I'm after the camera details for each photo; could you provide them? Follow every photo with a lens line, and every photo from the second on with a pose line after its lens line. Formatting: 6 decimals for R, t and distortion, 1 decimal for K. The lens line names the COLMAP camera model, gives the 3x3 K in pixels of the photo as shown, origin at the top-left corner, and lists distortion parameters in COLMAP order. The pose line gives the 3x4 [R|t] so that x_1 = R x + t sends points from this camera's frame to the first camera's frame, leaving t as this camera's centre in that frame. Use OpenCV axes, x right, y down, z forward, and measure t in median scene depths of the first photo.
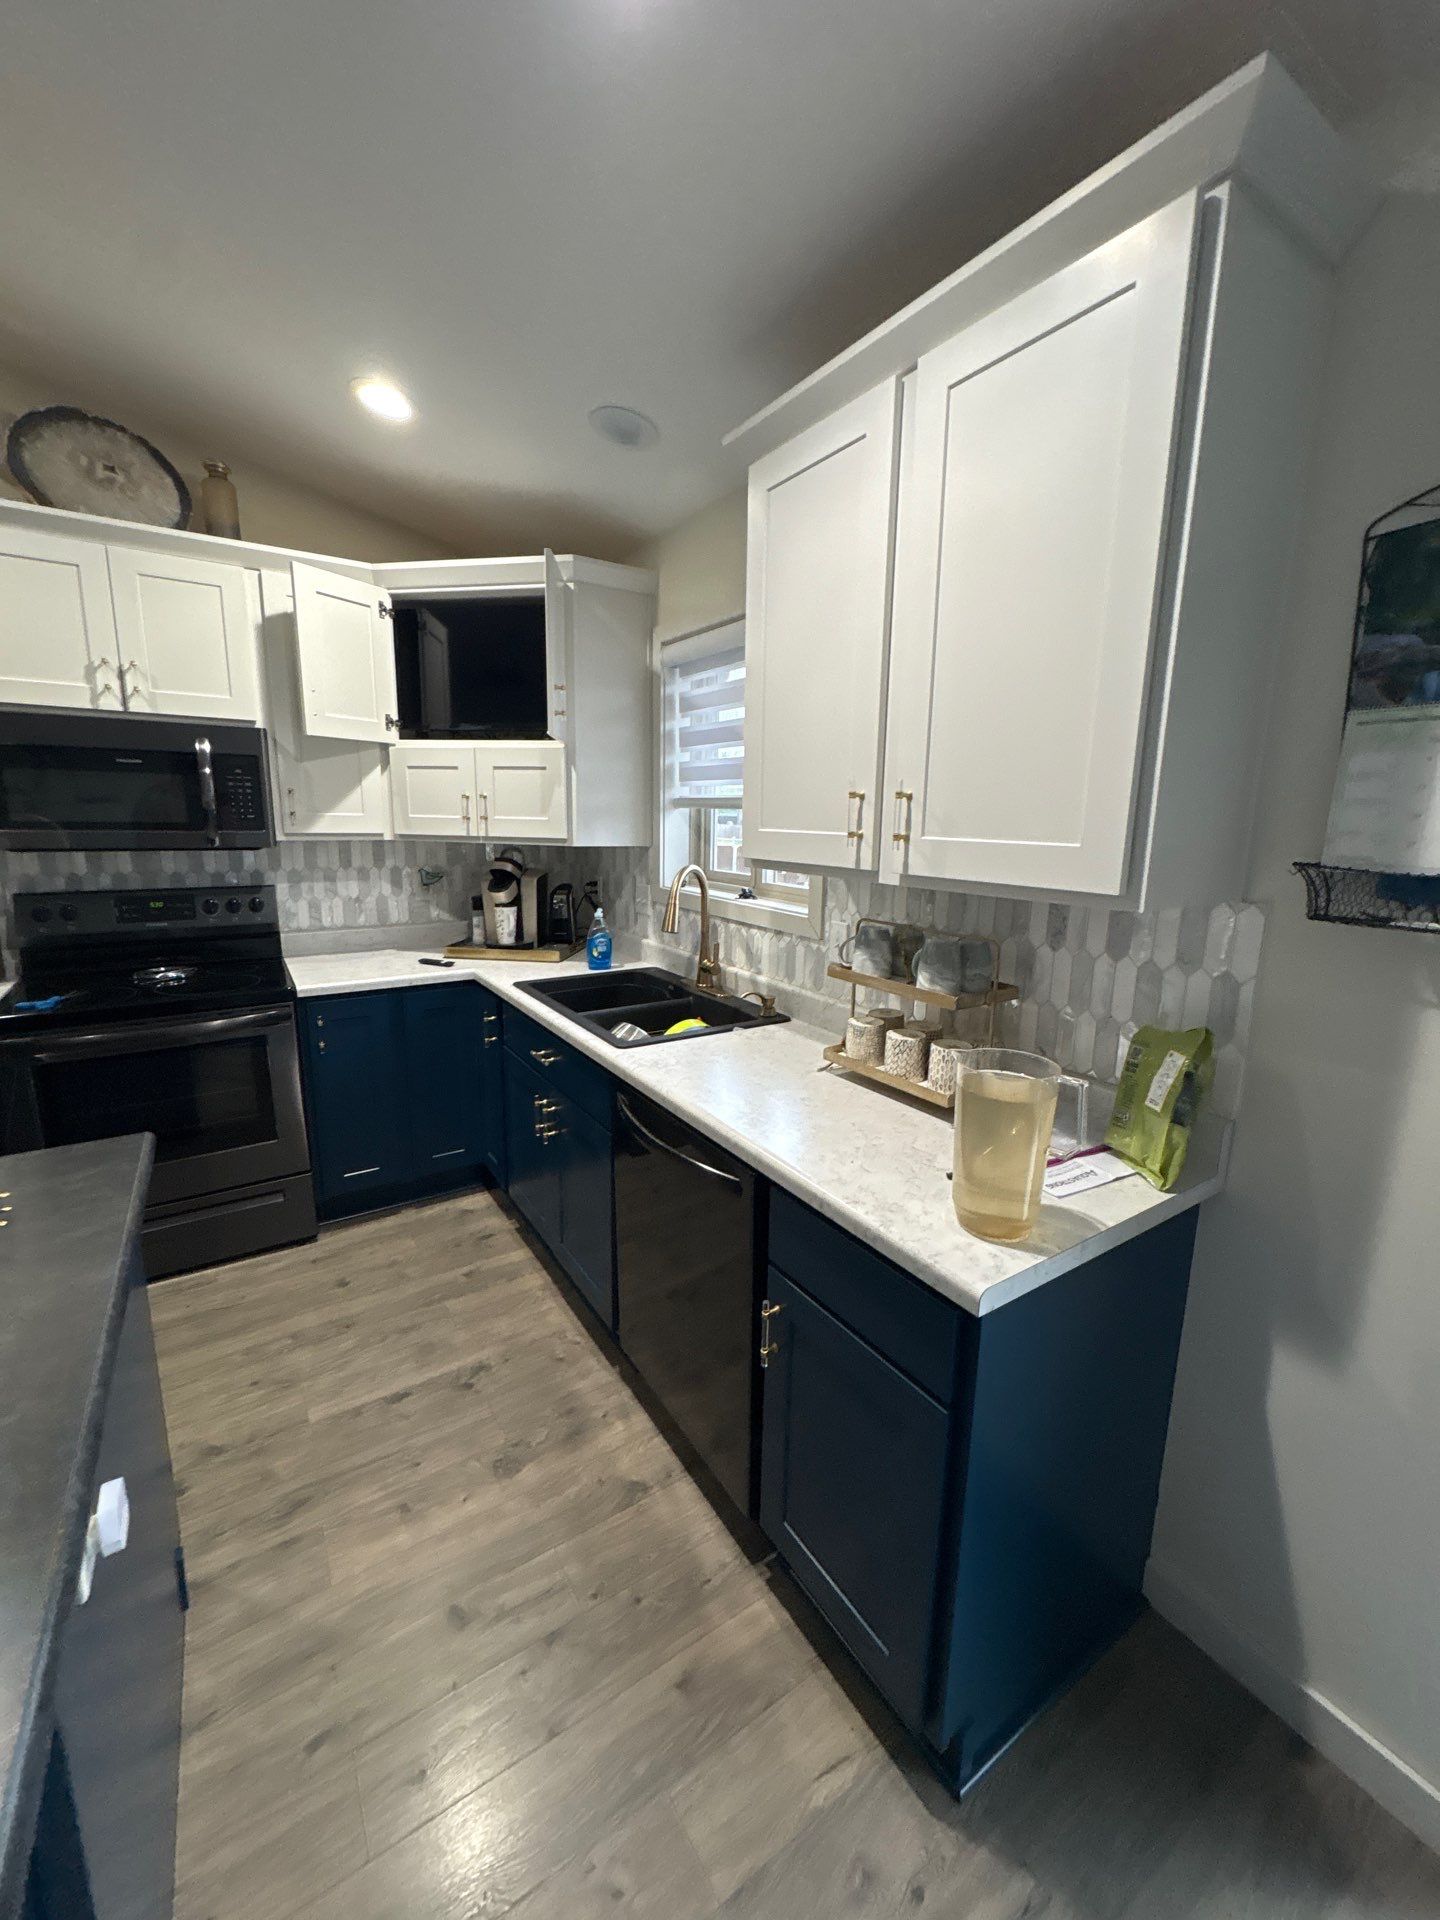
lens RADIAL K [[762.0, 0, 720.0], [0, 762.0, 959.2], [0, 0, 1]] dist [0.000078, 0.000178]
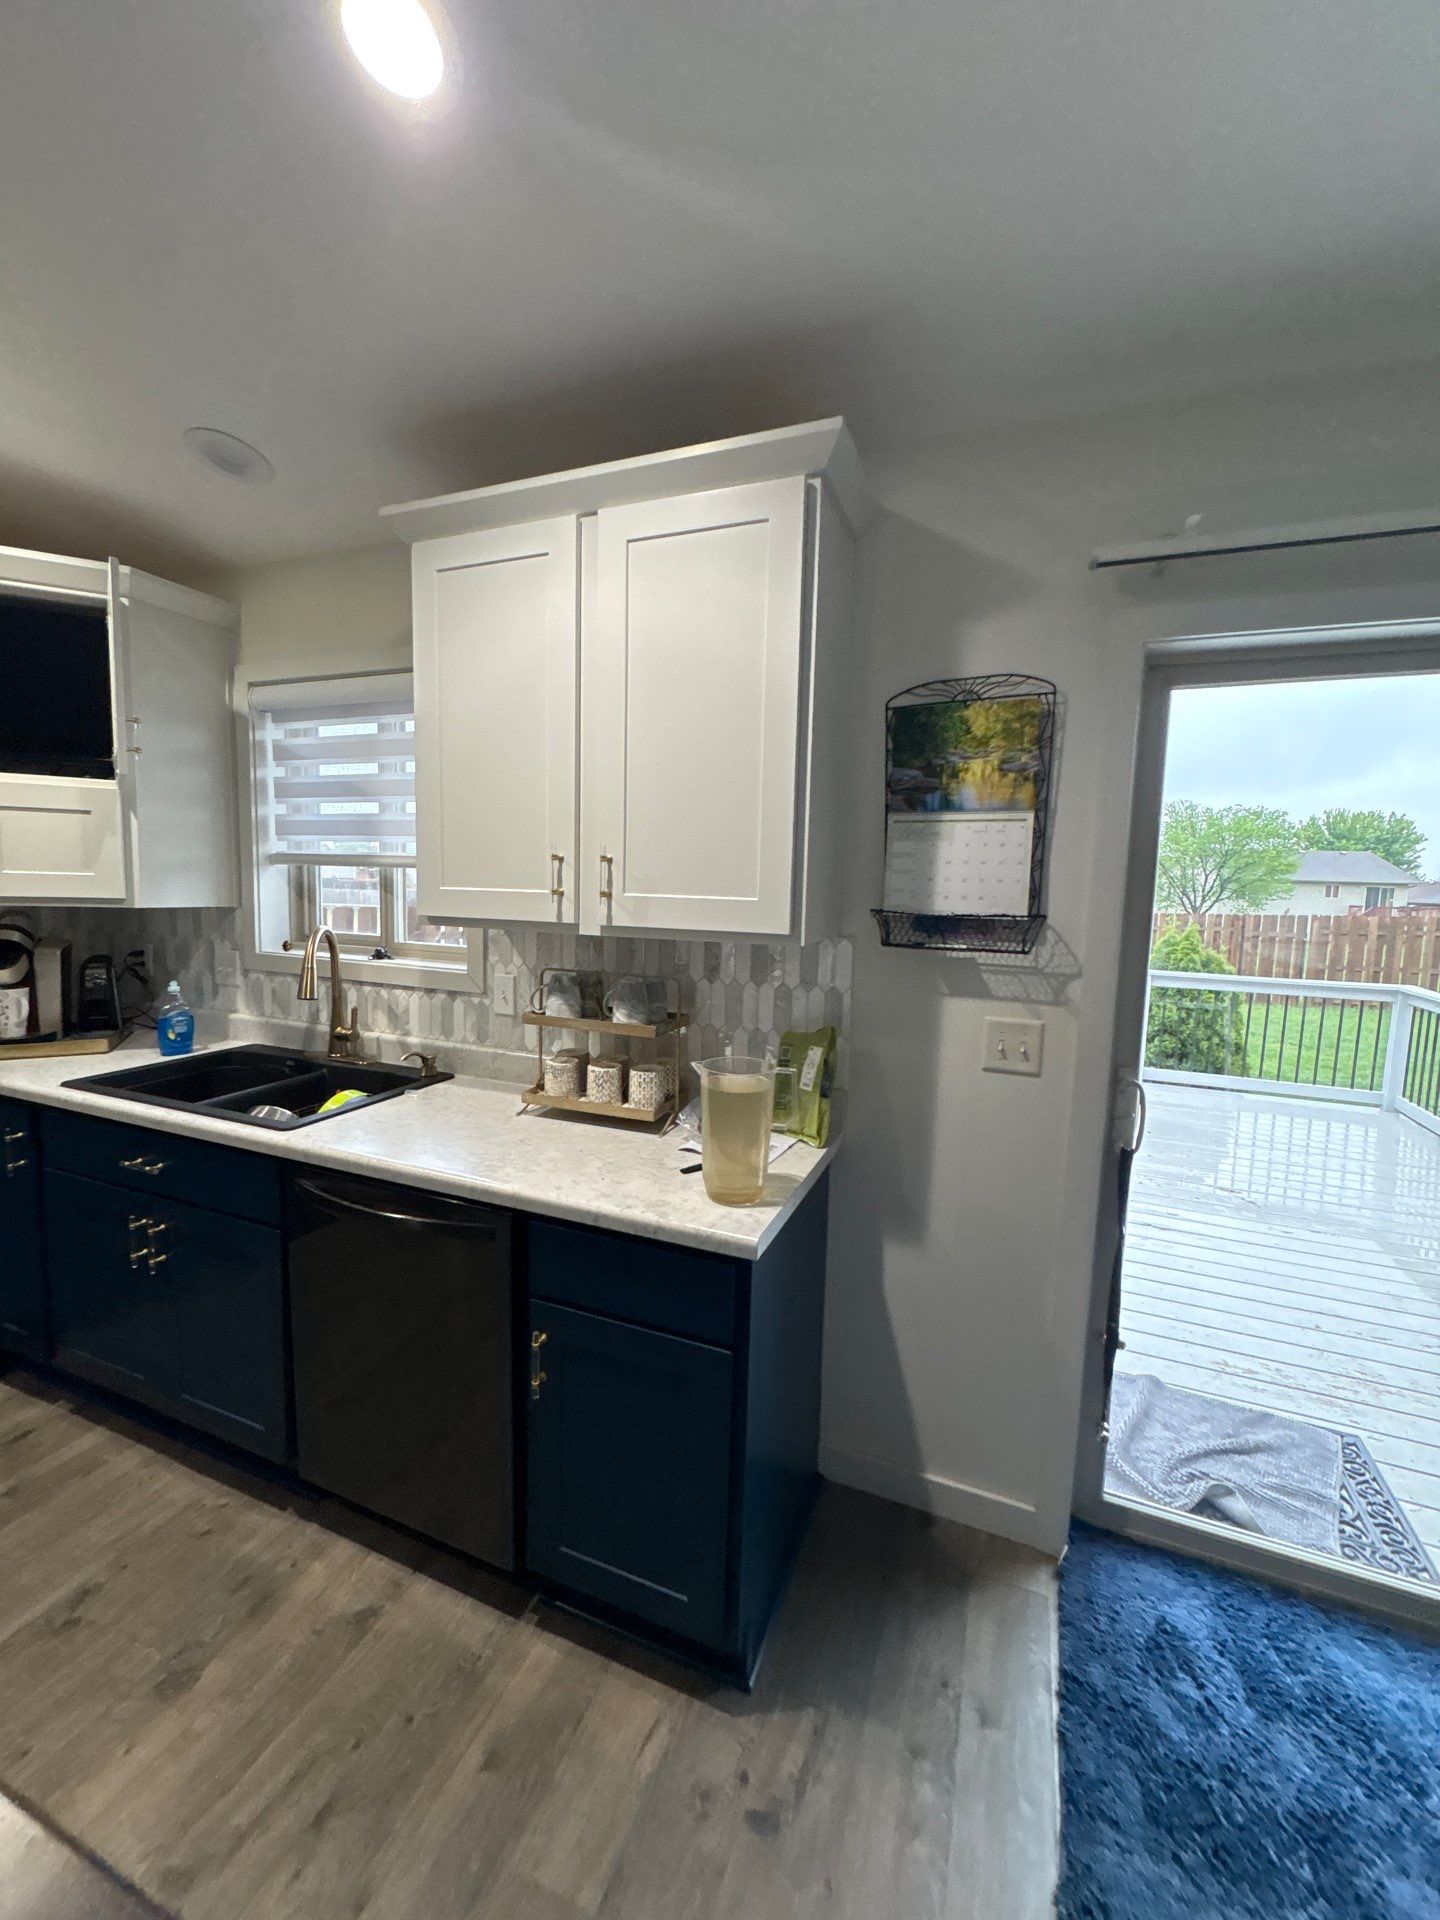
lens RADIAL K [[762.0, 0, 721.5], [0, 762.0, 960.5], [0, 0, 1]] dist [0.000078, 0.000178]
pose [[0.818388, -0.052403, 0.572271, -0.173079], [0.095491, 0.994390, -0.045502, 0.006861], [-0.566676, 0.091885, 0.818801, -0.029408]]
